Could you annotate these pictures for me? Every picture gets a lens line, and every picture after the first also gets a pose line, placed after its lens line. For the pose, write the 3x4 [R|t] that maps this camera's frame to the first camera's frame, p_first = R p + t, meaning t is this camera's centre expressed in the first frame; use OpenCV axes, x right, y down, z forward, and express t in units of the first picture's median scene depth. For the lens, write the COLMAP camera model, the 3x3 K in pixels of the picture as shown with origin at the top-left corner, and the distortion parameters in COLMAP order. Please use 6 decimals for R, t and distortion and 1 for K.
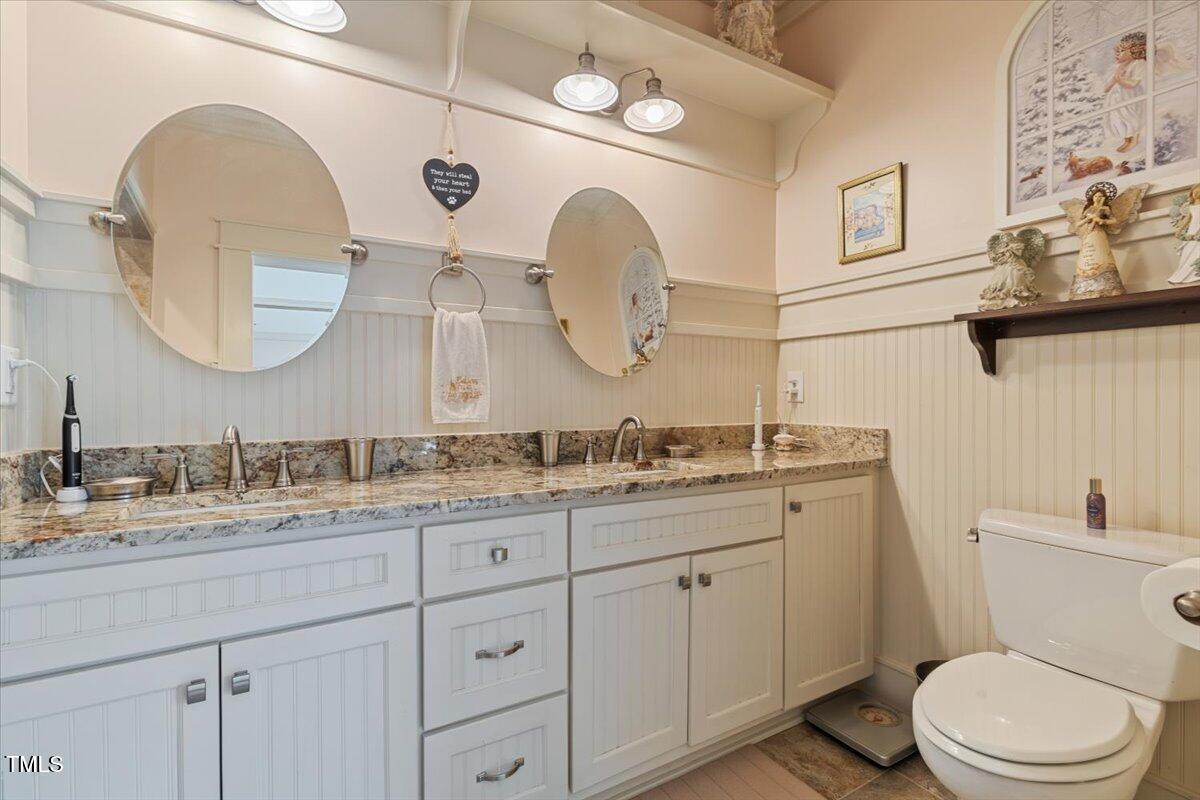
lens RADIAL K [[510.3, 0, 597.6], [0, 510.3, 397.5], [0, 0, 1]] dist [0.002600, 0.000583]
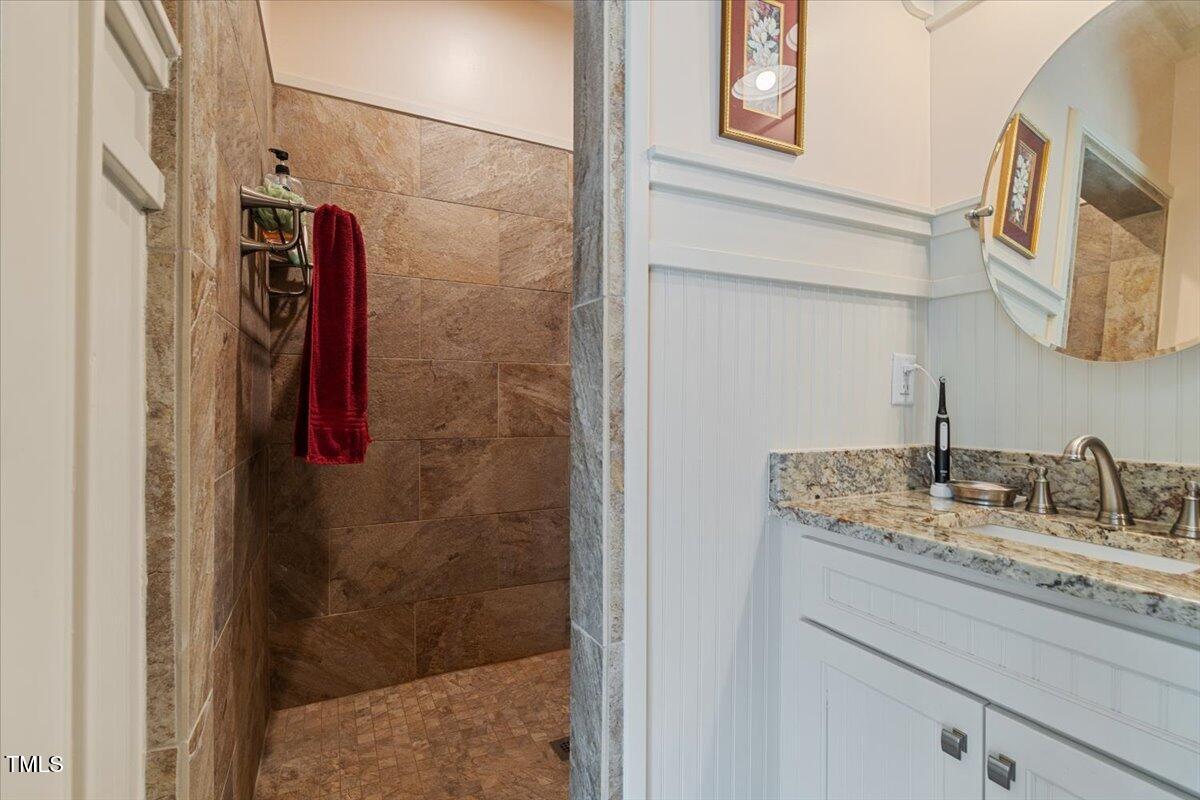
lens RADIAL K [[538.2, 0, 600.0], [0, 538.2, 400.0], [0, 0, 1]] dist [0.000818, 0.000151]
pose [[-0.047879, 0.003195, -0.998848, 0.104844], [-0.003541, 0.999988, 0.003368, 0.003193], [0.998847, 0.003698, -0.047868, 0.351249]]
